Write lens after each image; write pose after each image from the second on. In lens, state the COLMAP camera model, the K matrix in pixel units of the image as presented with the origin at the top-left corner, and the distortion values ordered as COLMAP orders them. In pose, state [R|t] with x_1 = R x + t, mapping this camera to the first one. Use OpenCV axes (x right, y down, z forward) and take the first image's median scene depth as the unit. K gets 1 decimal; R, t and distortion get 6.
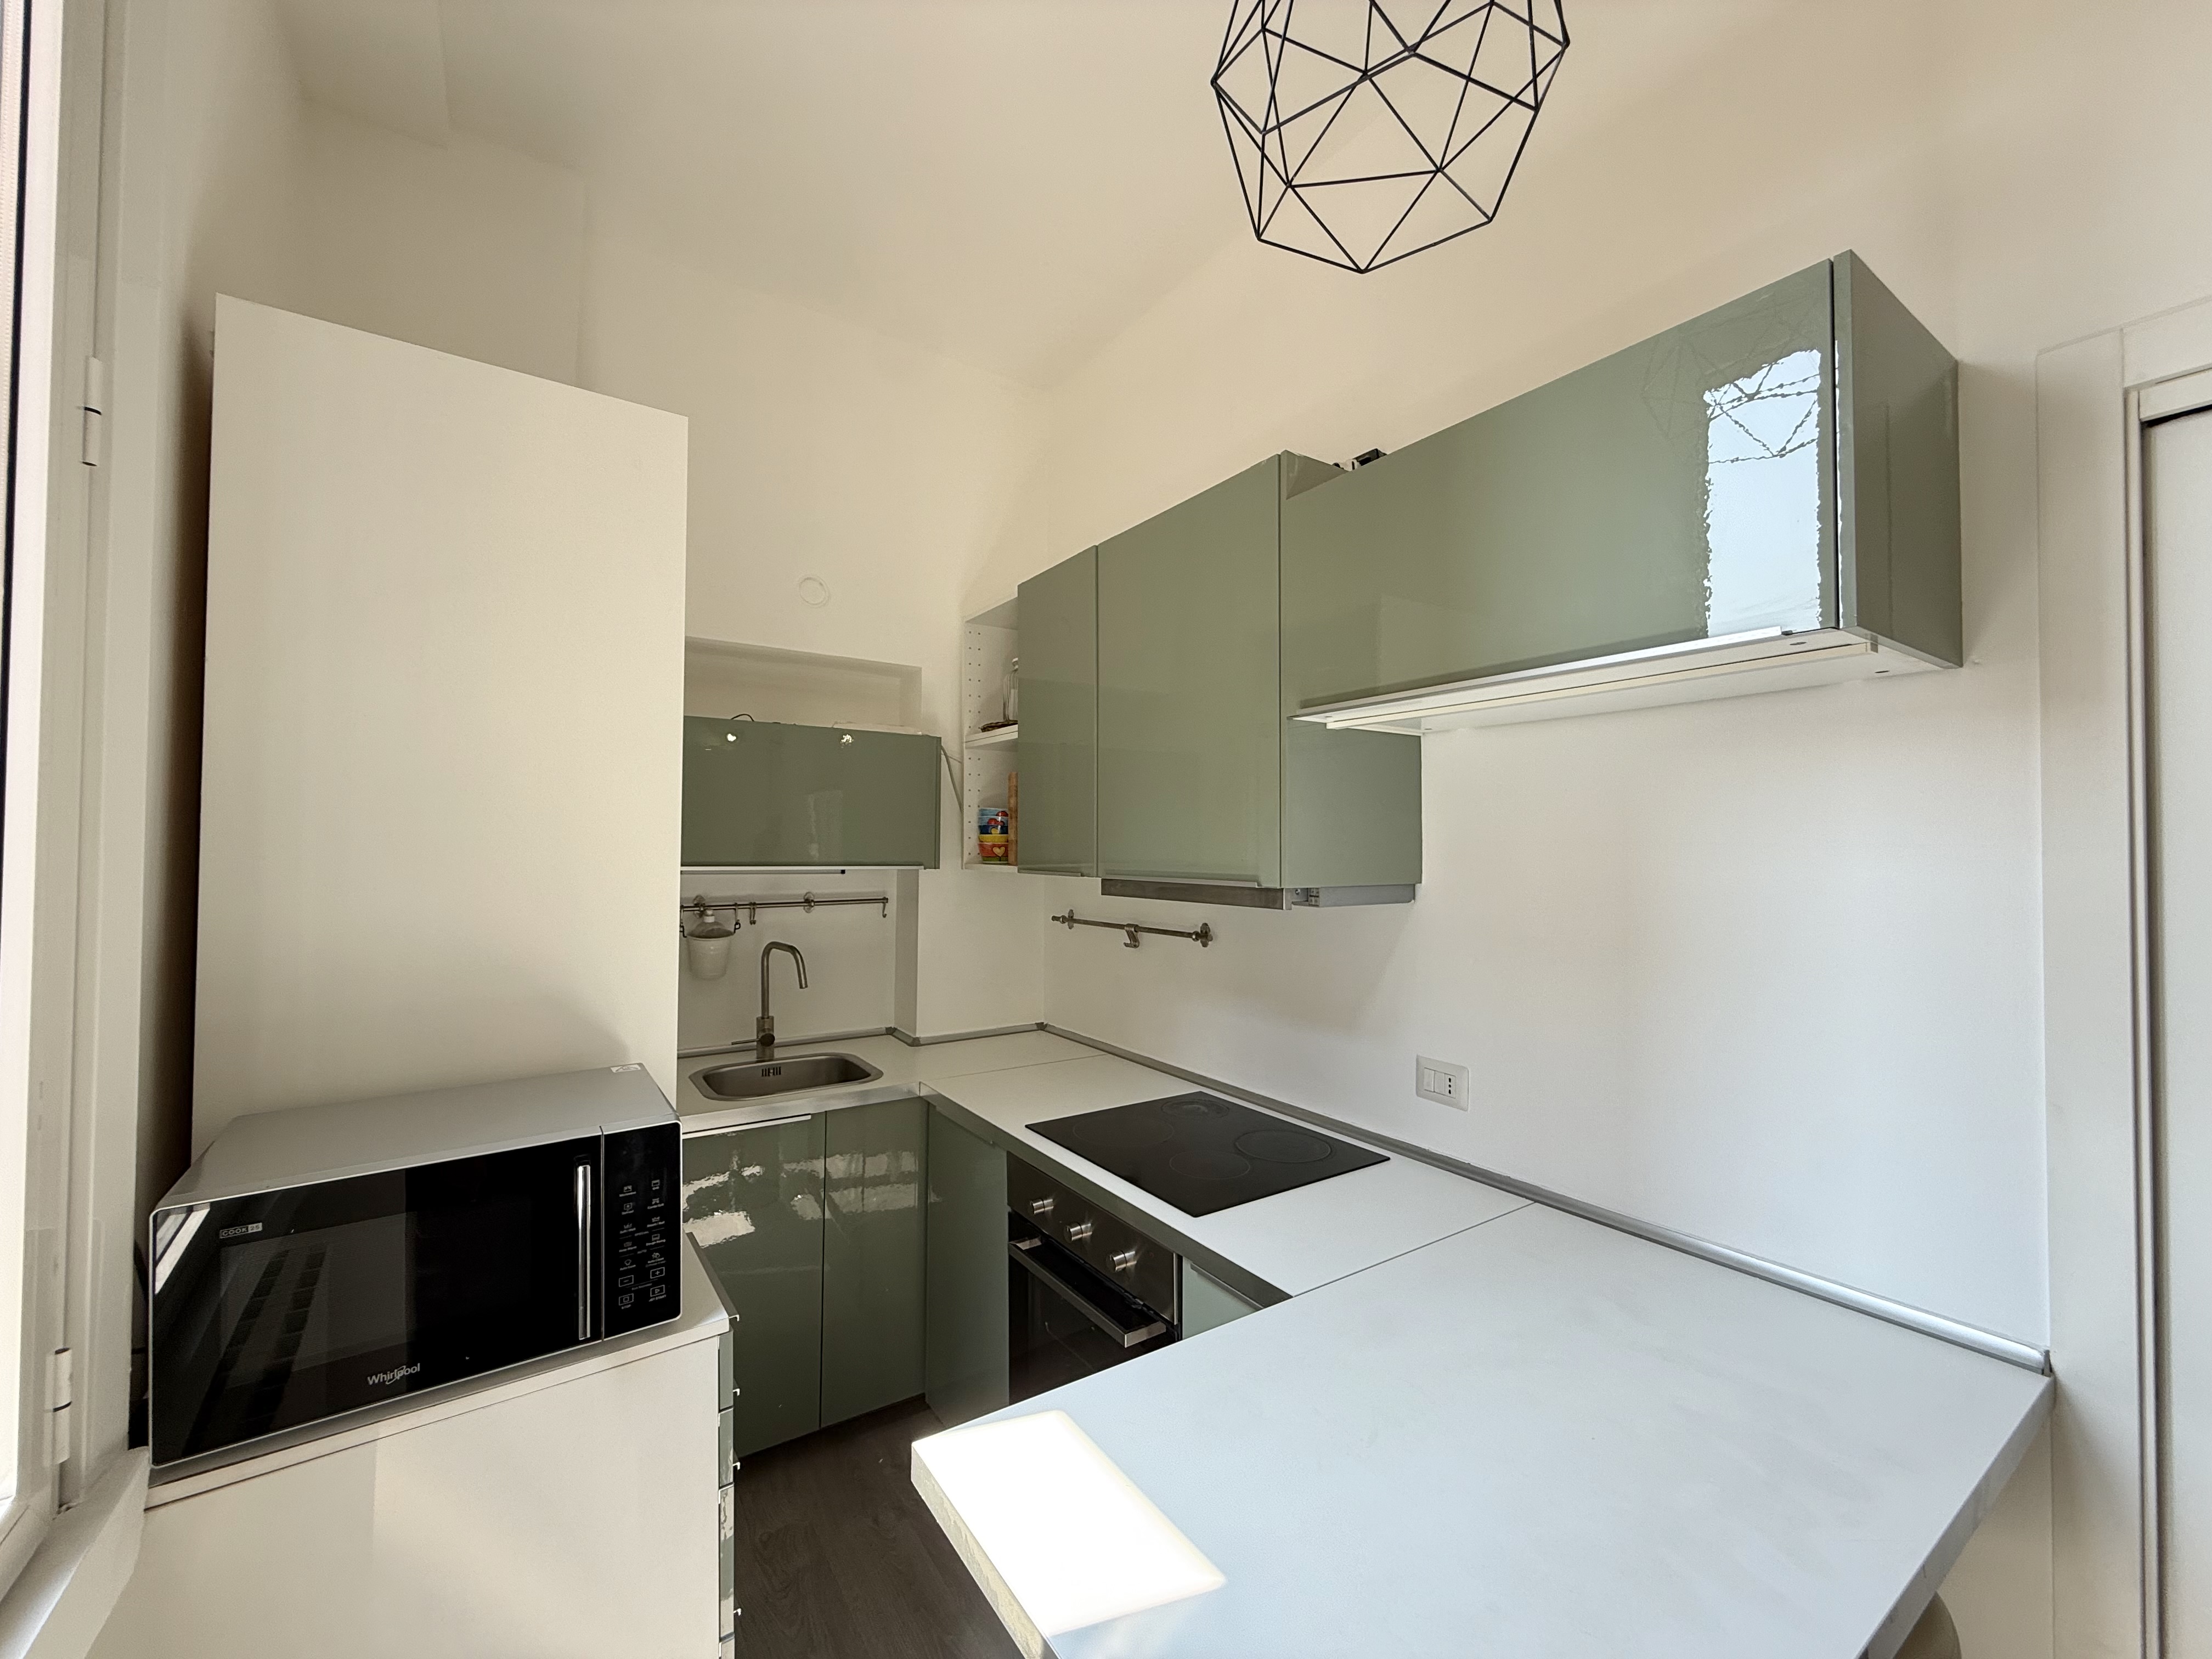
lens RADIAL K [[882.8, 0, 1106.2], [0, 882.8, 829.6], [0, 0, 1]] dist [-0.000436, 0.000502]
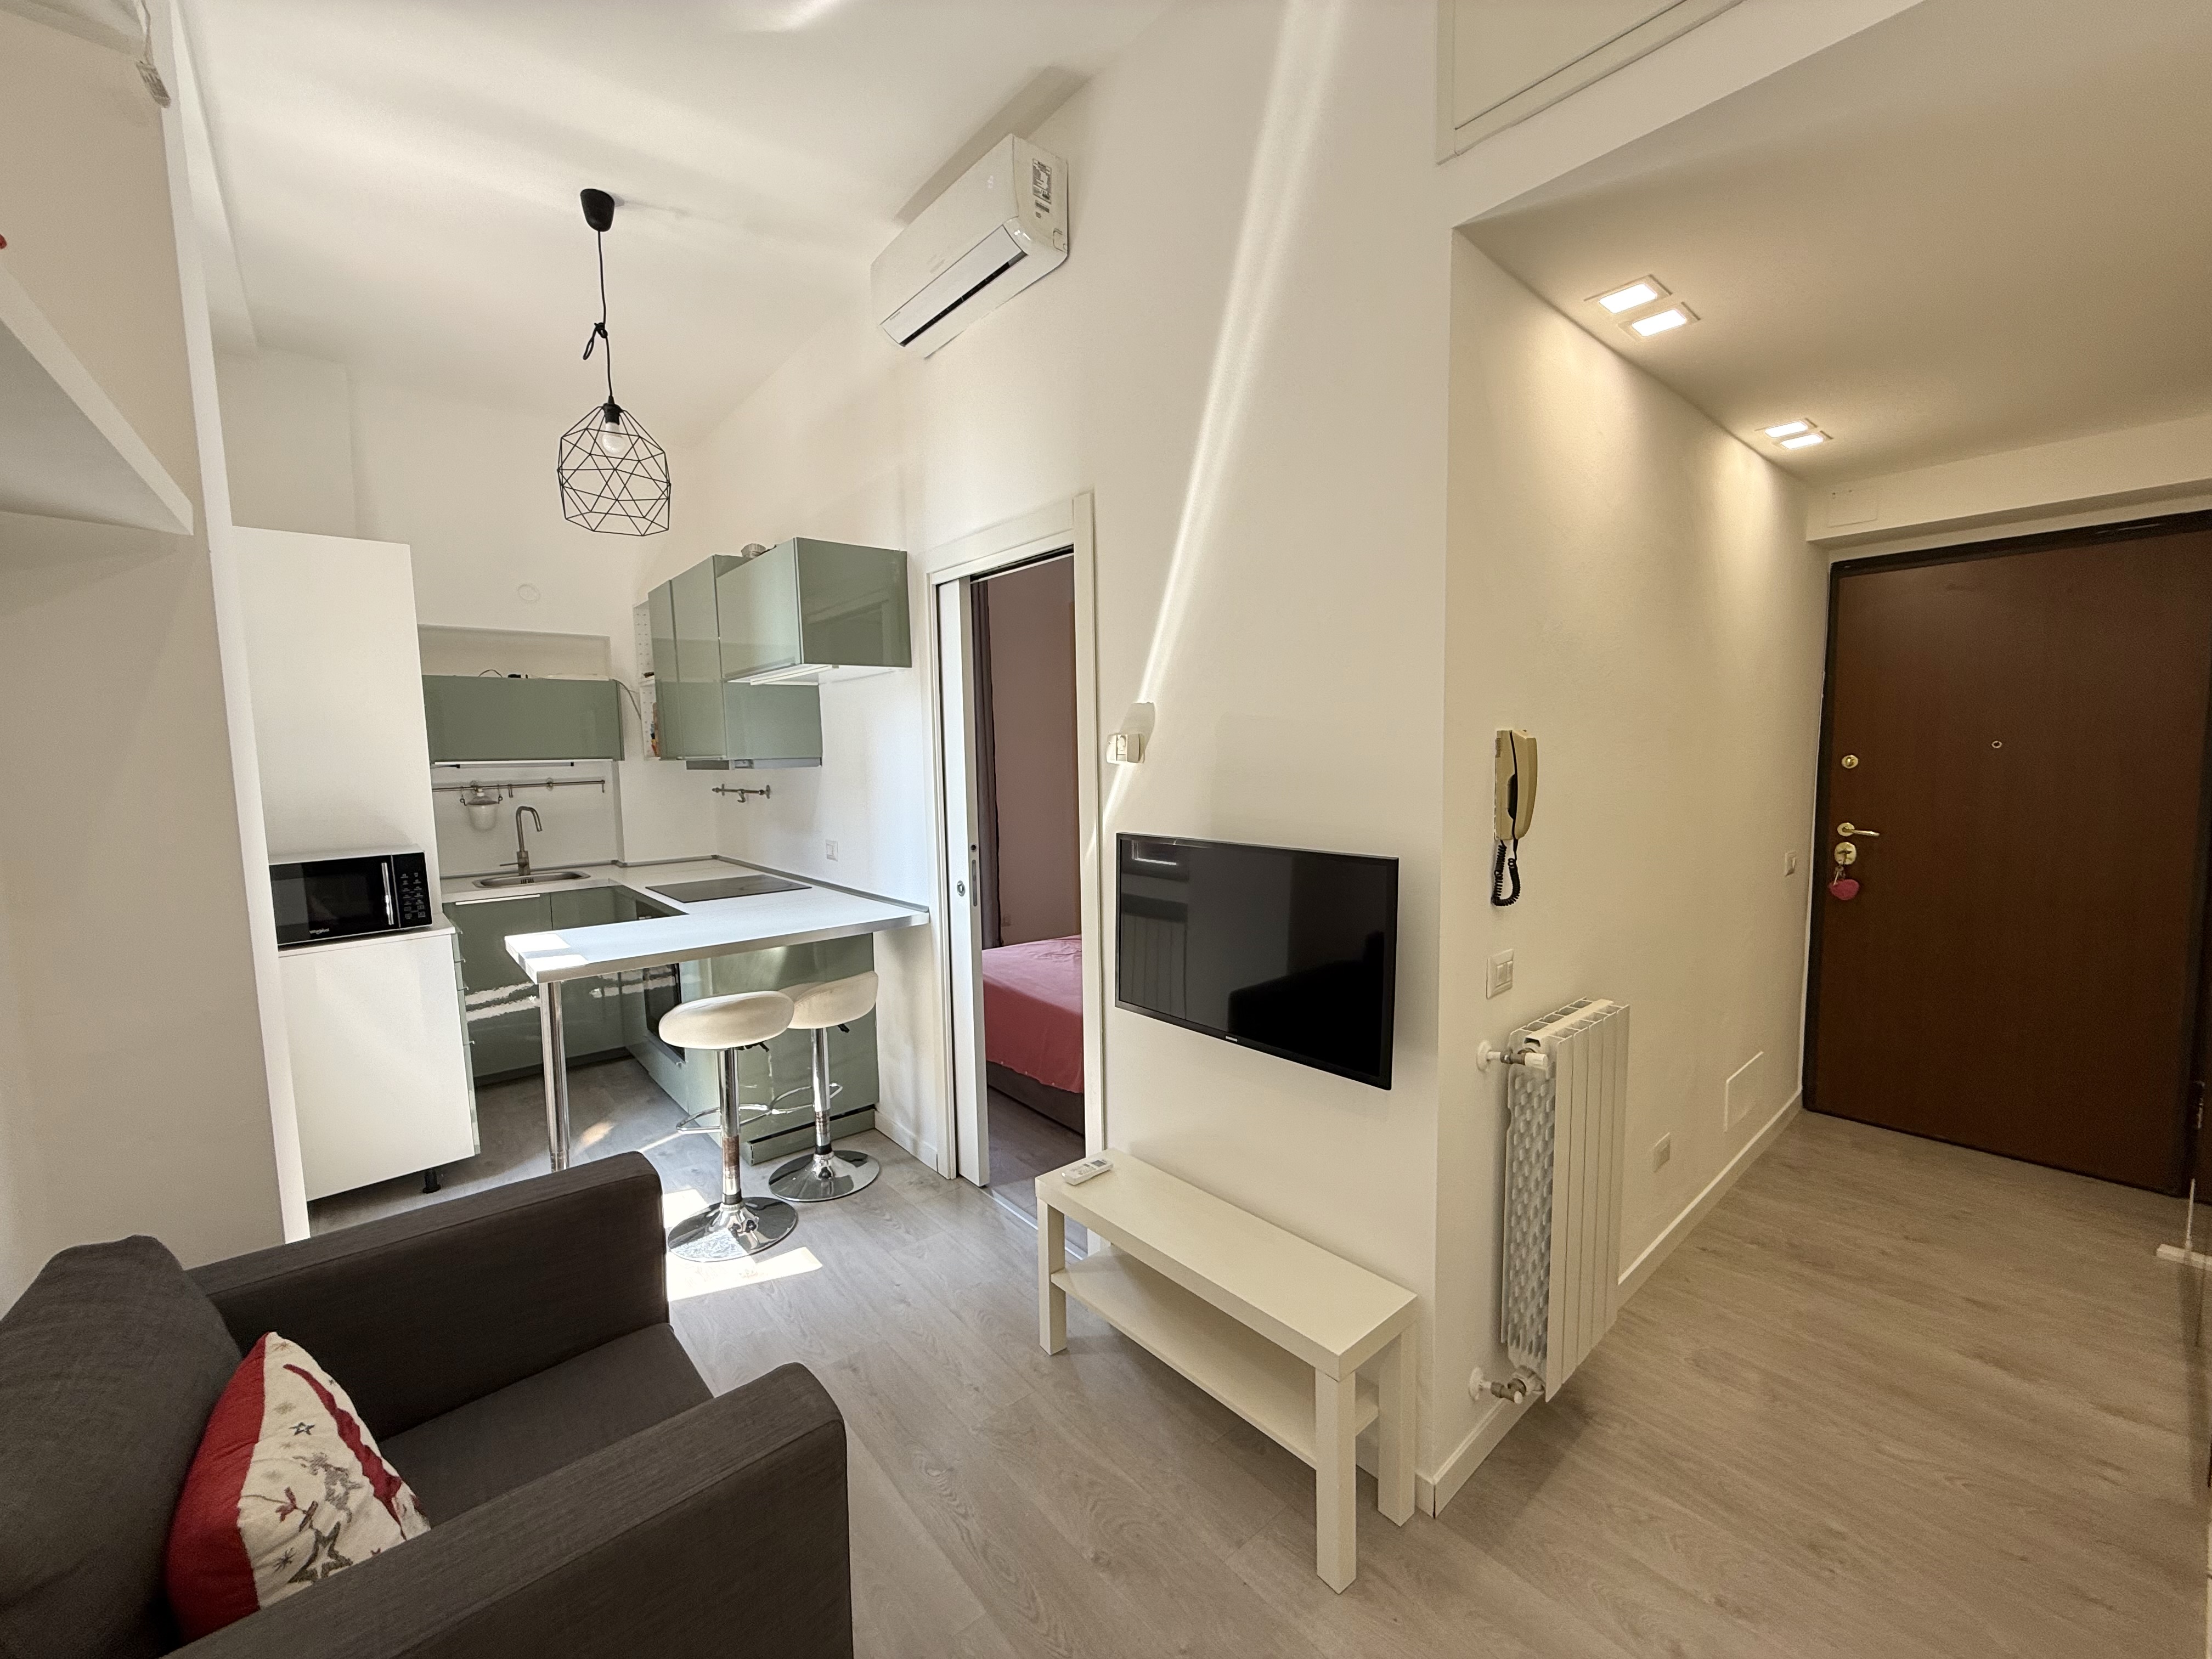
lens RADIAL K [[882.8, 0, 1106.4], [0, 882.8, 828.1], [0, 0, 1]] dist [-0.000436, 0.000502]
pose [[0.993606, -0.037696, 0.106426, 0.567801], [0.025703, 0.993388, 0.111889, 0.008294], [-0.109940, -0.108438, 0.988005, -0.818035]]
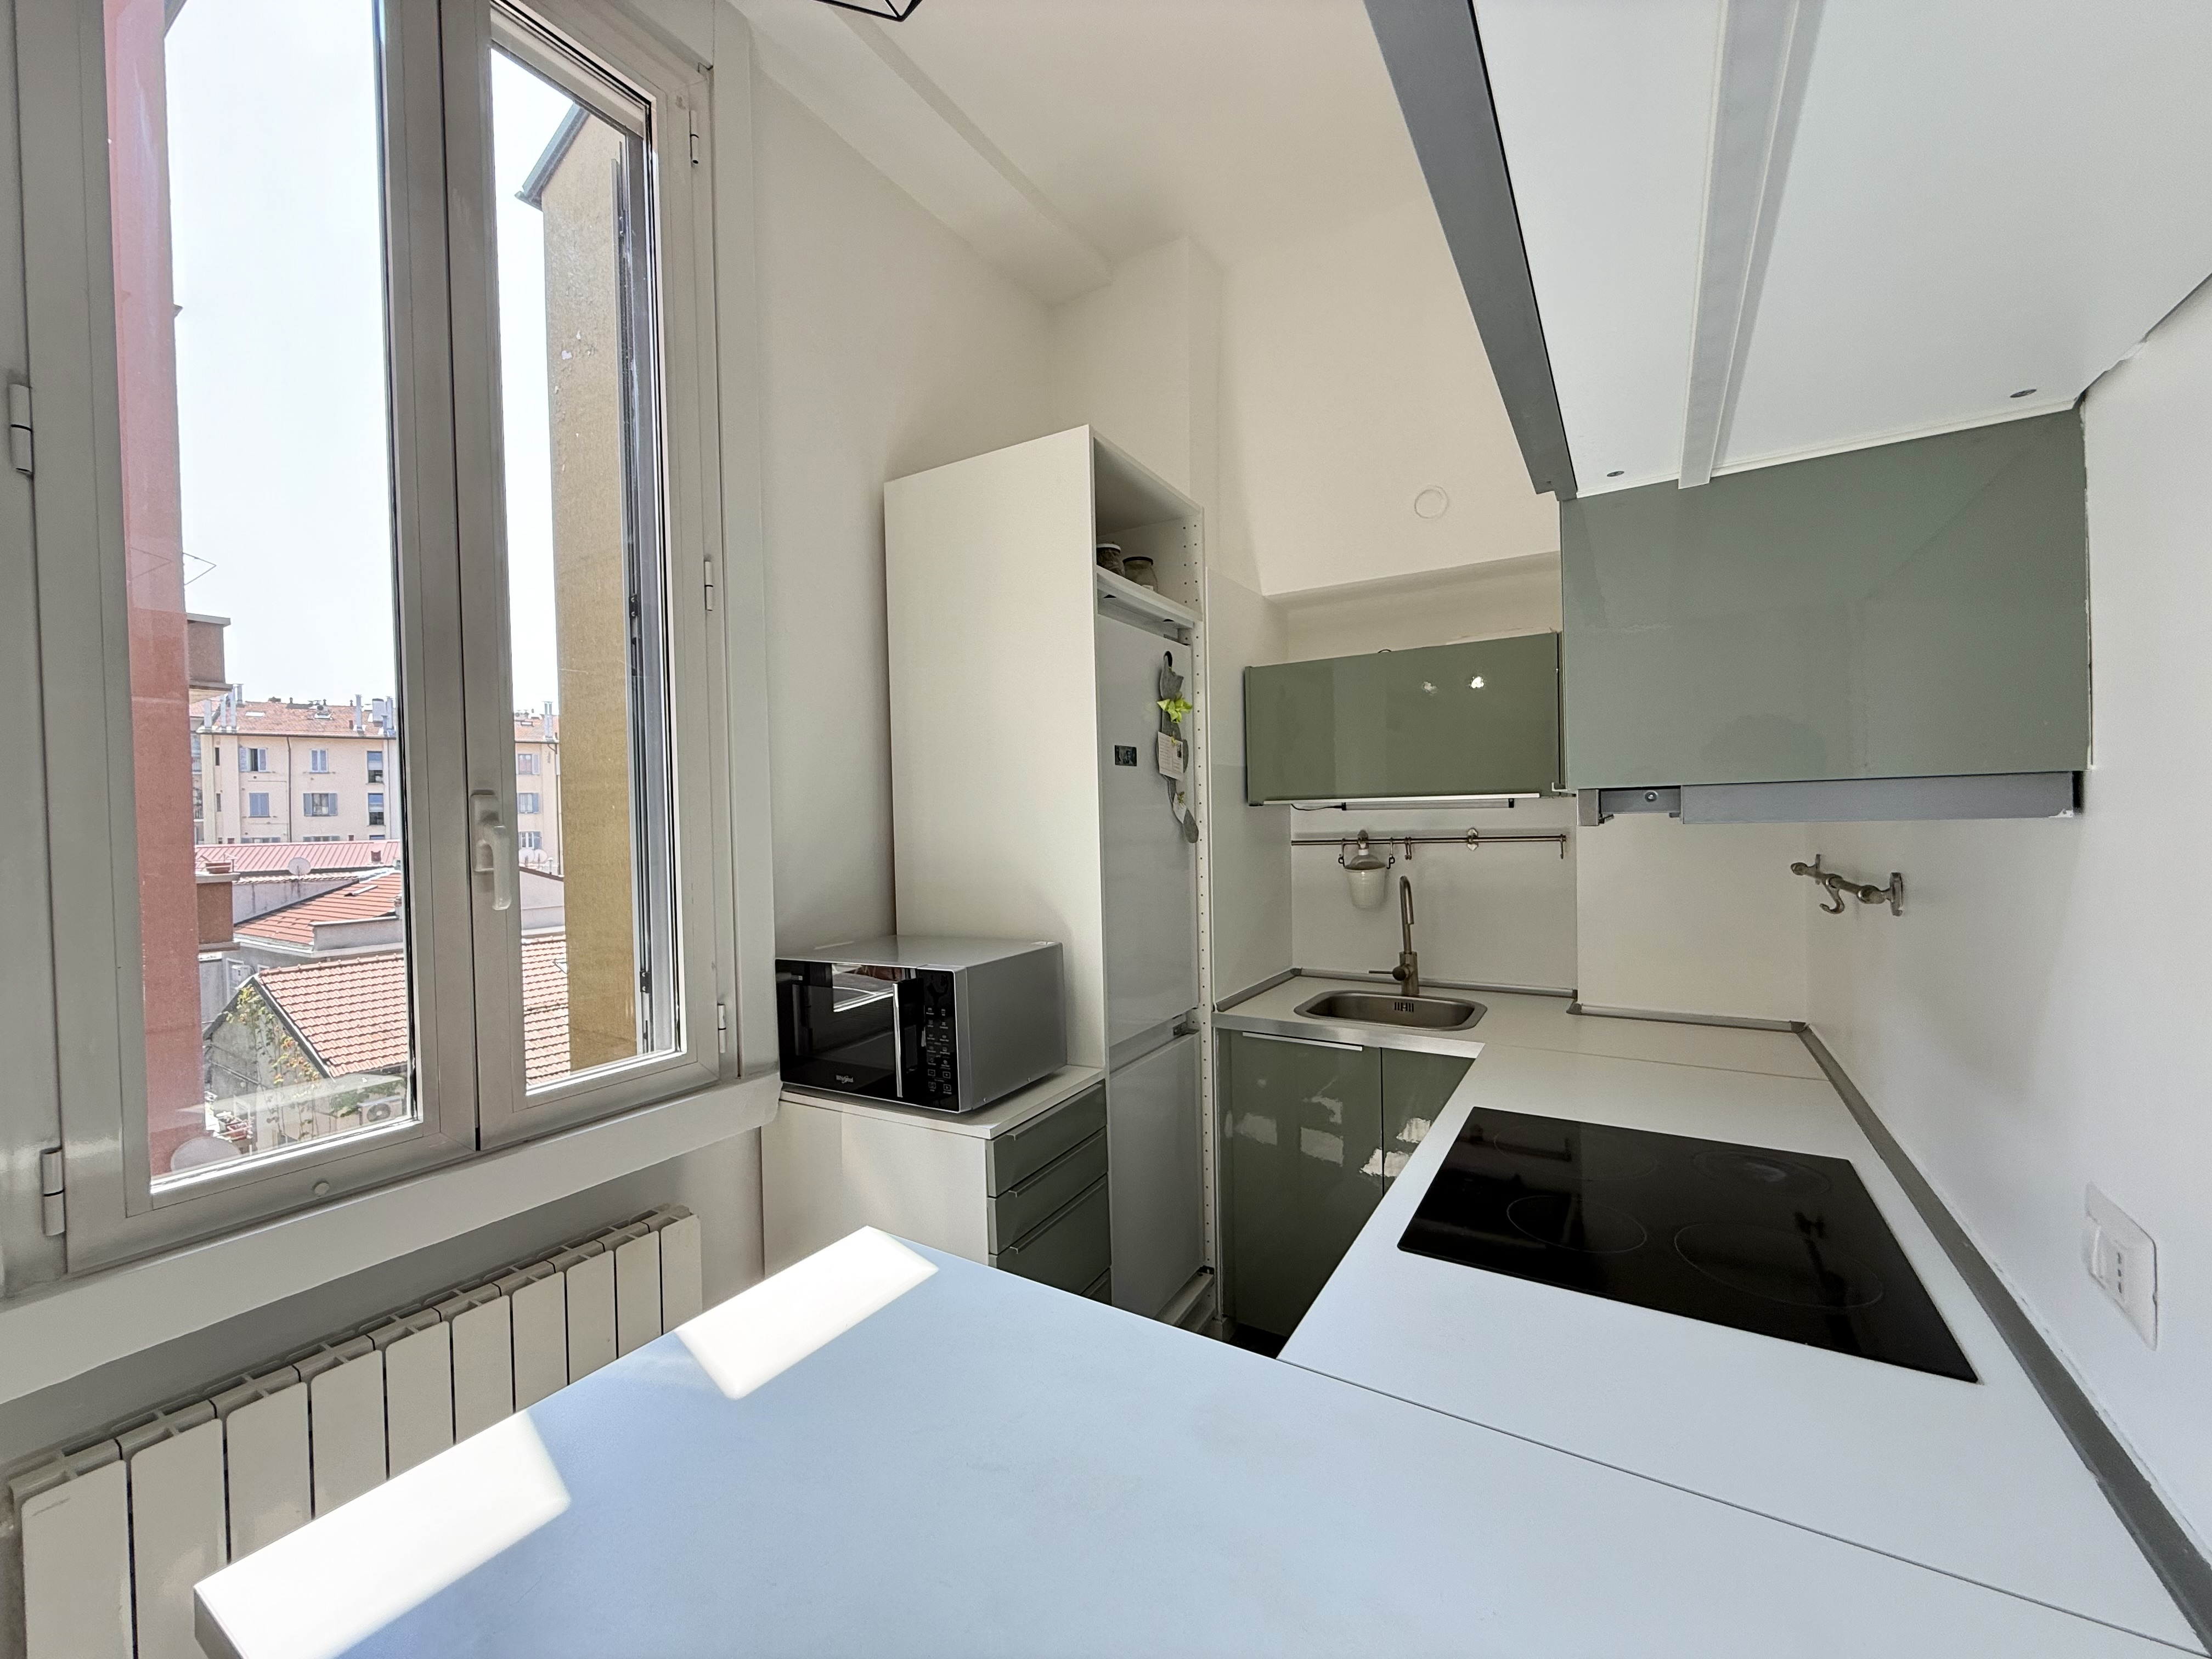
lens RADIAL K [[882.8, 0, 1095.3], [0, 882.8, 827.8], [0, 0, 1]] dist [-0.000436, 0.000502]
pose [[0.408108, -0.004789, -0.912921, 0.389059], [0.045283, 0.998862, 0.015003, 0.043810], [0.911810, -0.047463, 0.407860, 0.294006]]
